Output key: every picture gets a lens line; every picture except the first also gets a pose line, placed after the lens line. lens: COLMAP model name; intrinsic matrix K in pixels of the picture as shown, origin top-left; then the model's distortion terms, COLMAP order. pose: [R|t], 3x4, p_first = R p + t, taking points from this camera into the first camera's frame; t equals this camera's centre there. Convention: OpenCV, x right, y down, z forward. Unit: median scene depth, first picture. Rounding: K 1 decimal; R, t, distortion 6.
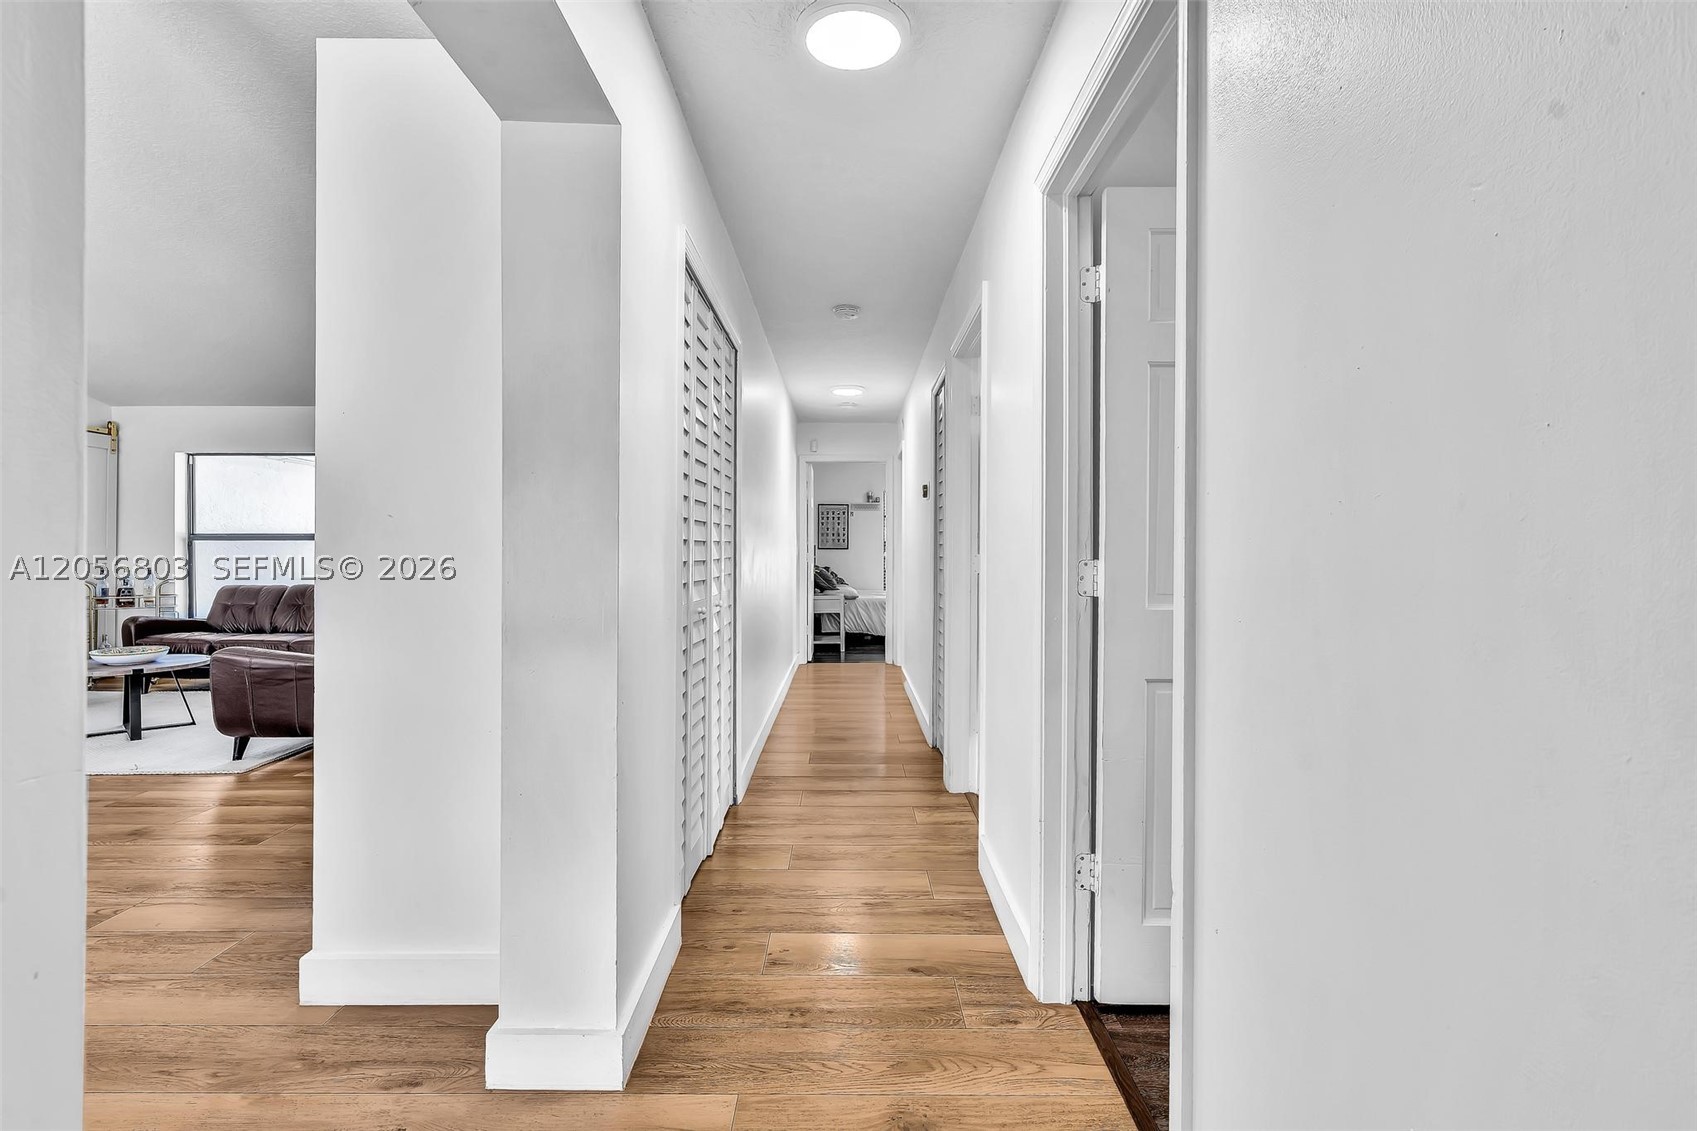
lens RADIAL K [[747.5, 0, 849.1], [0, 747.5, 556.6], [0, 0, 1]] dist [0.000672, 0.000019]
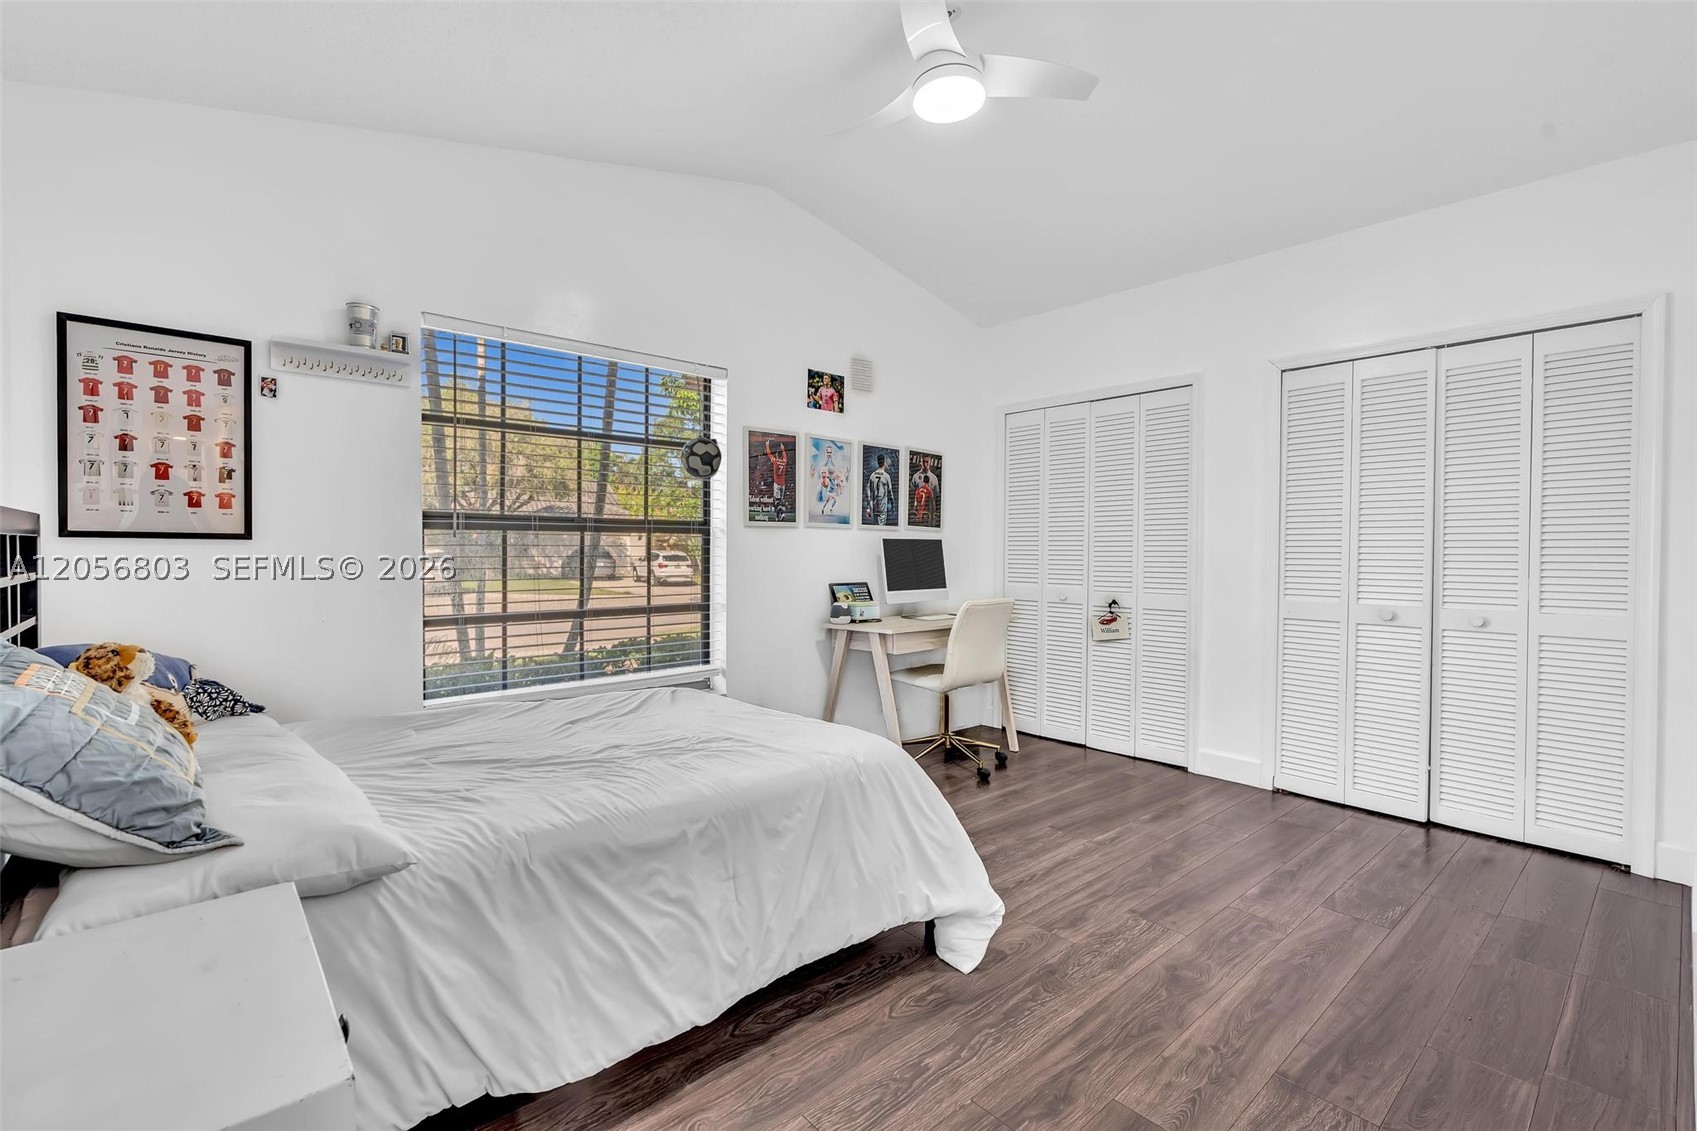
lens RADIAL K [[747.5, 0, 849.7], [0, 747.5, 564.2], [0, 0, 1]] dist [0.000672, 0.000019]
pose [[0.754026, -0.011102, 0.656751, -0.013636], [0.007100, 0.999937, 0.008751, -0.002389], [-0.656806, -0.001936, 0.754057, 0.709944]]
